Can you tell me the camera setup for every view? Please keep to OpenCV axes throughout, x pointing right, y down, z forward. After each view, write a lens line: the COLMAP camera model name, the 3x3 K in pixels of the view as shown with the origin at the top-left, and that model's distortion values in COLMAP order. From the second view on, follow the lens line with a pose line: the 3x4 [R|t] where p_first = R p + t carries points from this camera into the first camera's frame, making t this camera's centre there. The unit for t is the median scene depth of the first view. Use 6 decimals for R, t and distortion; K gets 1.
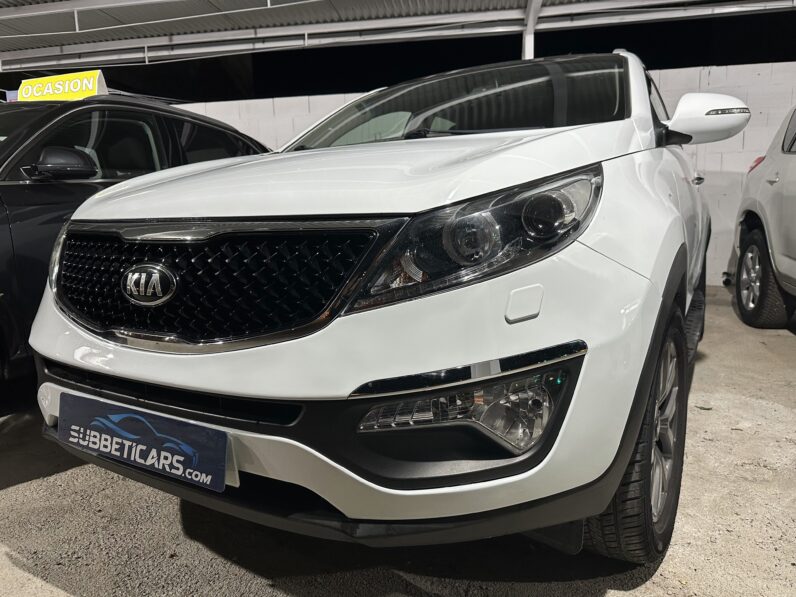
lens RADIAL K [[558.2, 0, 396.1], [0, 558.2, 300.9], [0, 0, 1]] dist [0.009070, -0.005623]
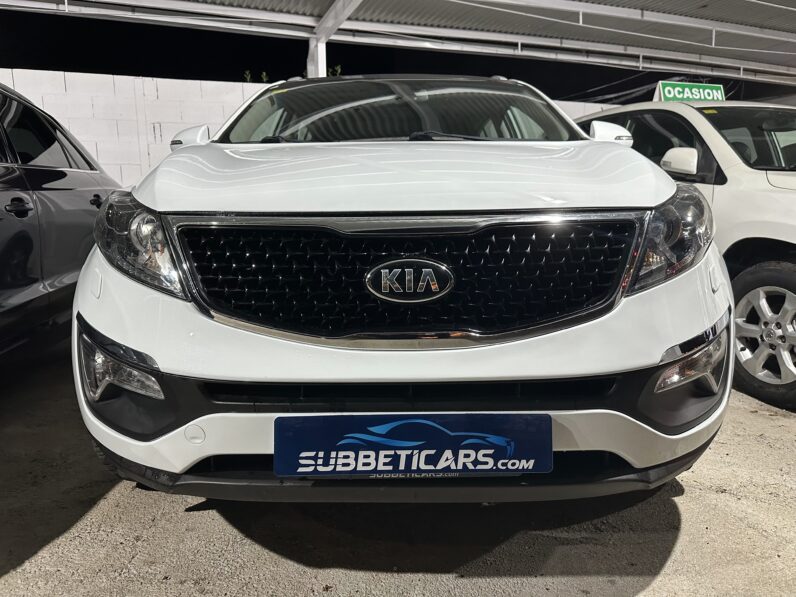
lens RADIAL K [[547.3, 0, 397.7], [0, 547.3, 280.6], [0, 0, 1]] dist [0.036189, -0.005553]
pose [[0.869452, -0.059067, 0.490474, -0.962277], [0.073602, 0.997234, -0.010378, -0.023509], [-0.488504, 0.045123, 0.871394, 0.206885]]
